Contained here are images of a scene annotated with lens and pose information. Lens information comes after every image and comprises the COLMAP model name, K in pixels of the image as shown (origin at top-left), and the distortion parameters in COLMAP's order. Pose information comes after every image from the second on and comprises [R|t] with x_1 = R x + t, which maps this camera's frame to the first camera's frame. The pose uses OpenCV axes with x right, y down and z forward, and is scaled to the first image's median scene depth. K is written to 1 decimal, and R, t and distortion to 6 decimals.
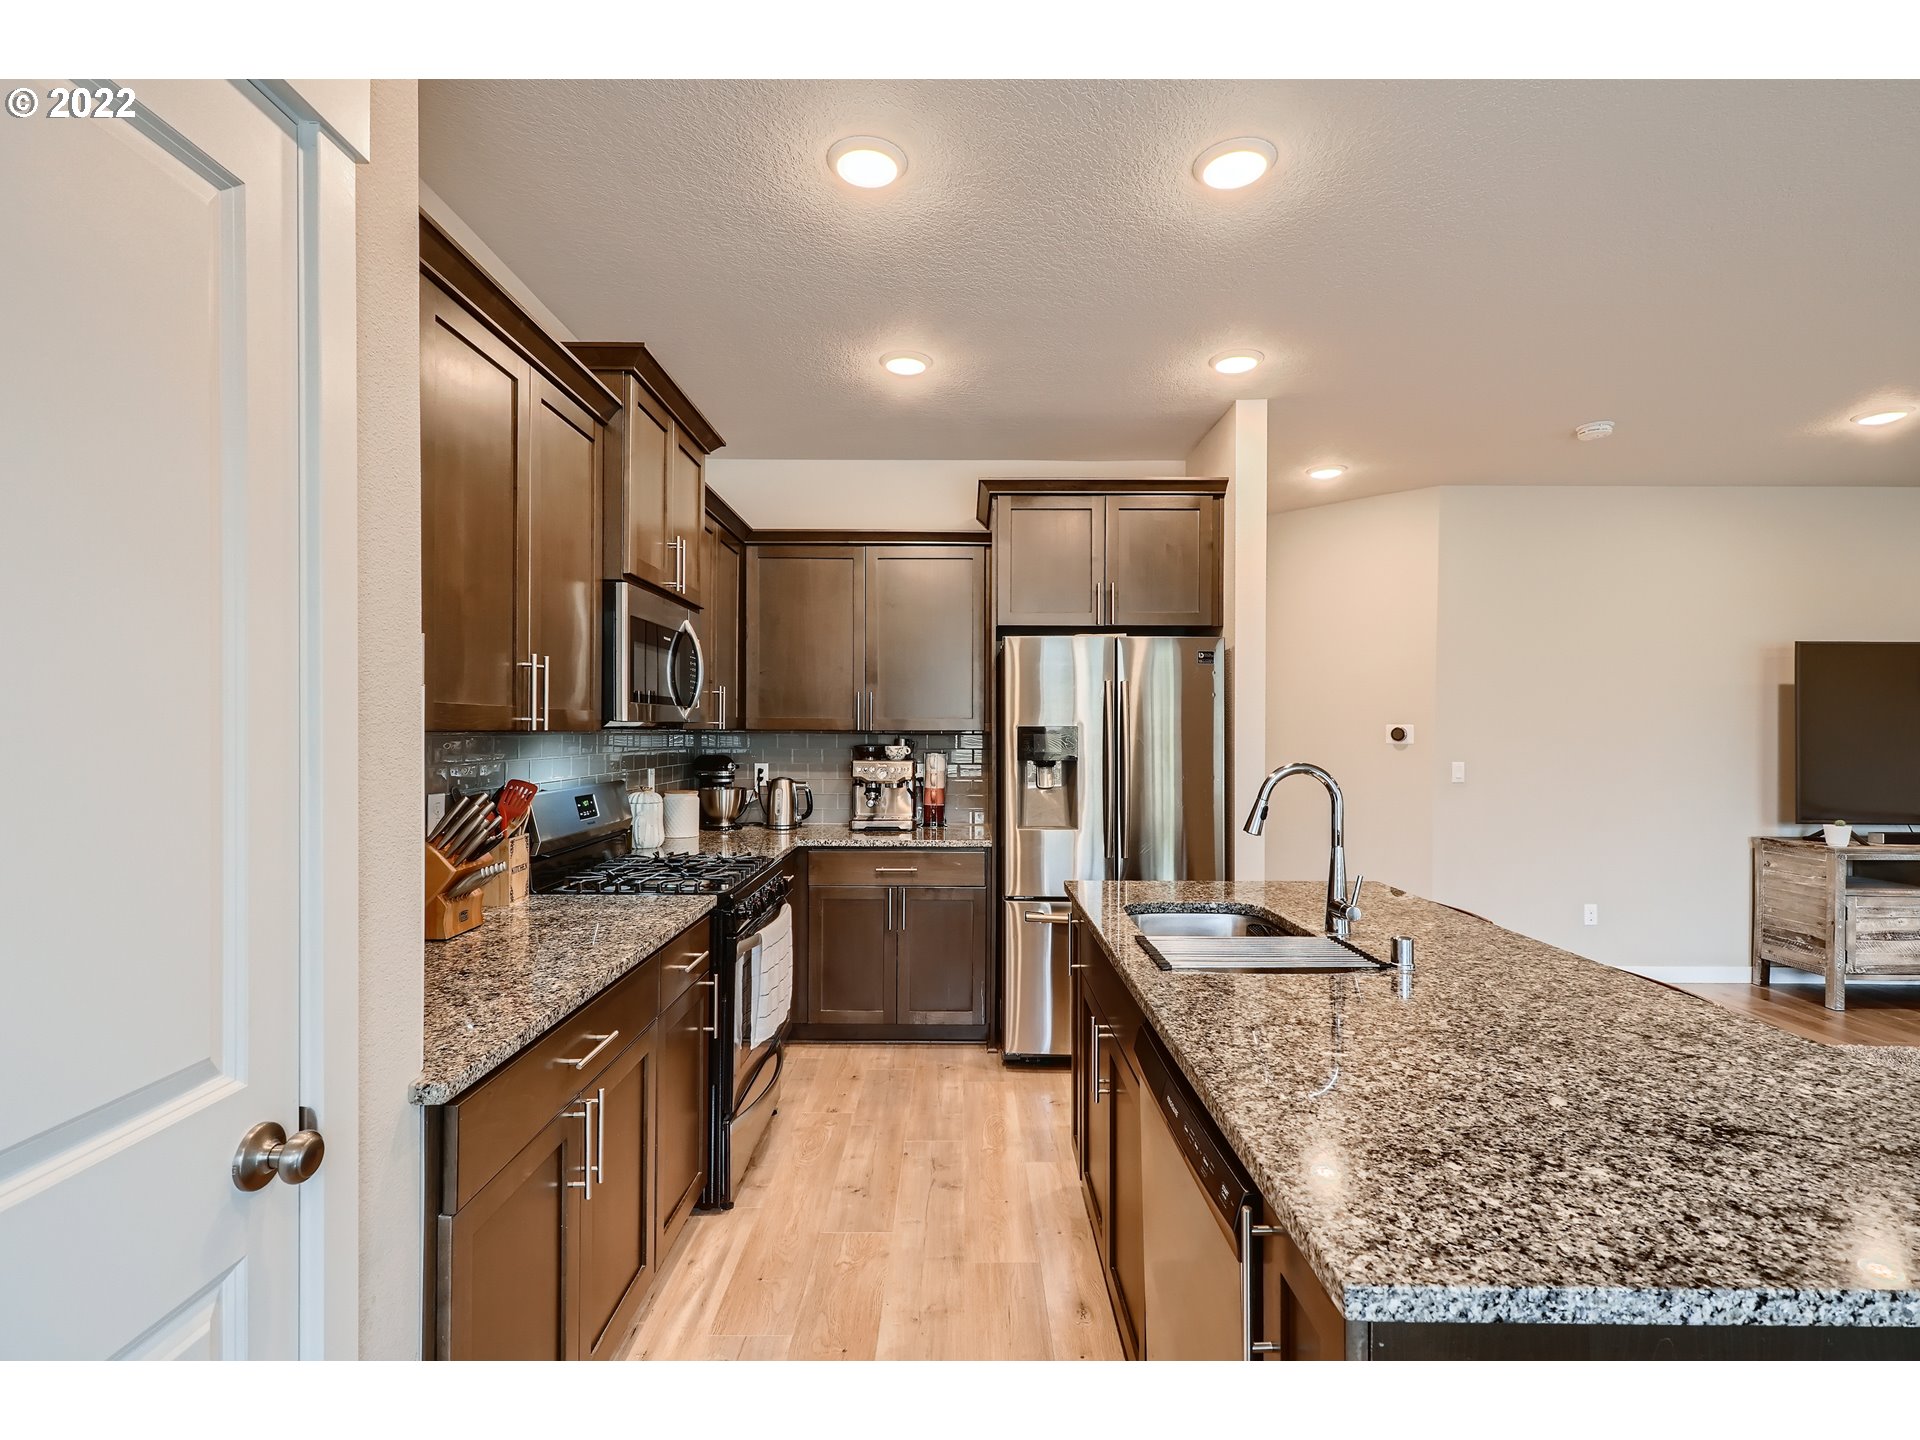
lens RADIAL K [[912.5, 0, 960.3], [0, 912.5, 728.7], [0, 0, 1]] dist [0.022129, -0.009841]
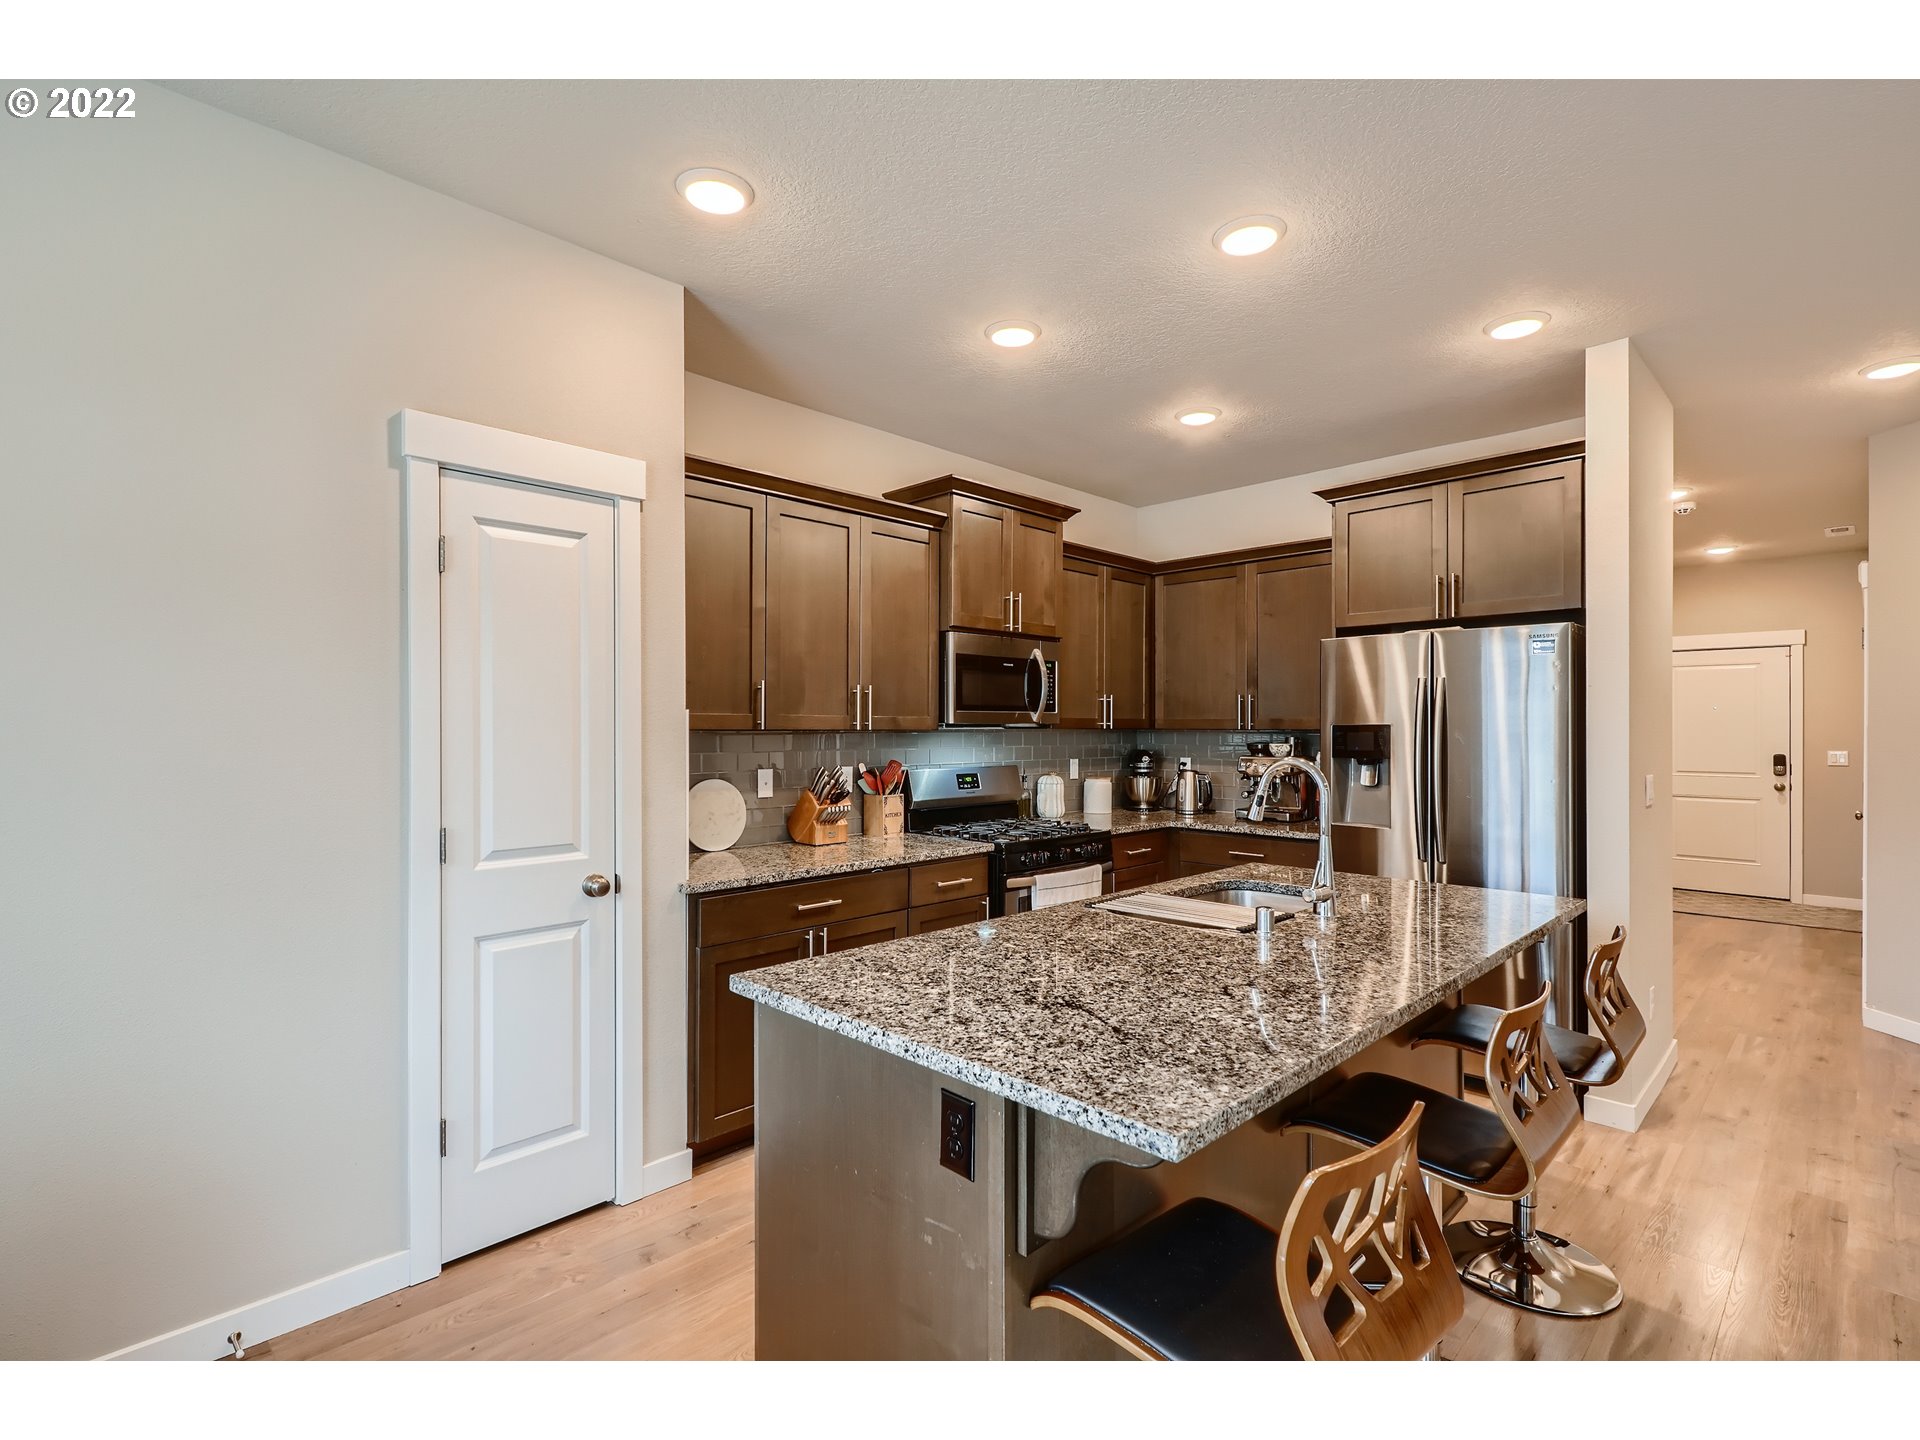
lens RADIAL K [[912.5, 0, 960.3], [0, 912.5, 728.7], [0, 0, 1]] dist [0.022129, -0.009841]
pose [[0.706580, -0.002628, -0.707628, 0.426925], [0.002842, 0.999996, -0.000877, 0.000970], [0.707627, -0.001391, 0.706584, -0.032425]]
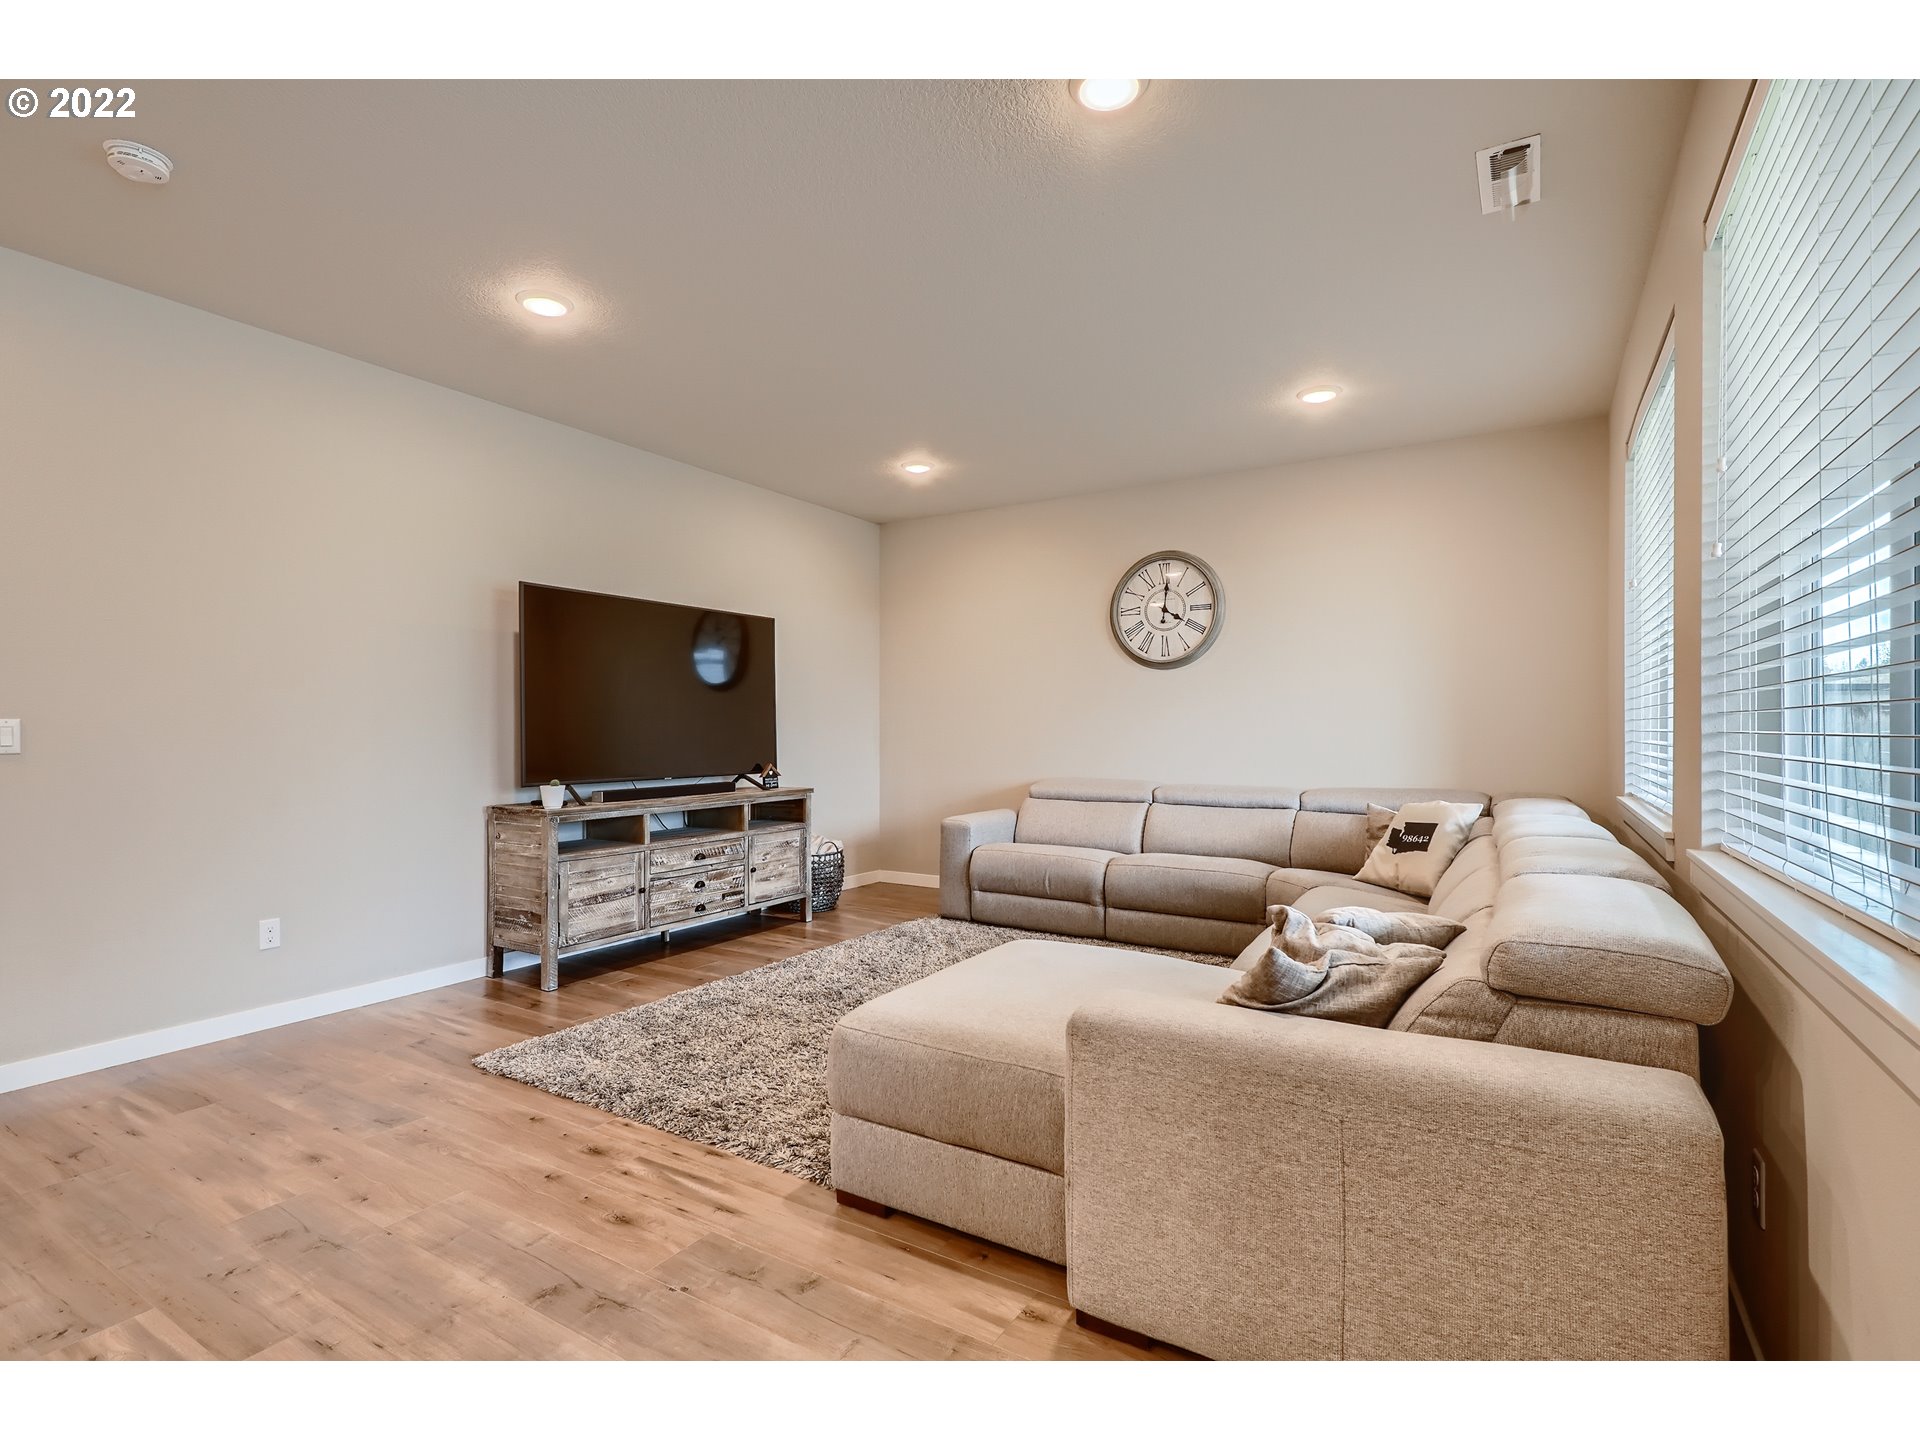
lens RADIAL K [[912.5, 0, 960.3], [0, 912.5, 728.7], [0, 0, 1]] dist [0.022129, -0.009841]
pose [[0.524615, -0.005054, 0.851325, 0.418909], [0.003250, 0.999987, 0.003933, 0.049383], [-0.851334, 0.000704, 0.524624, 0.198723]]
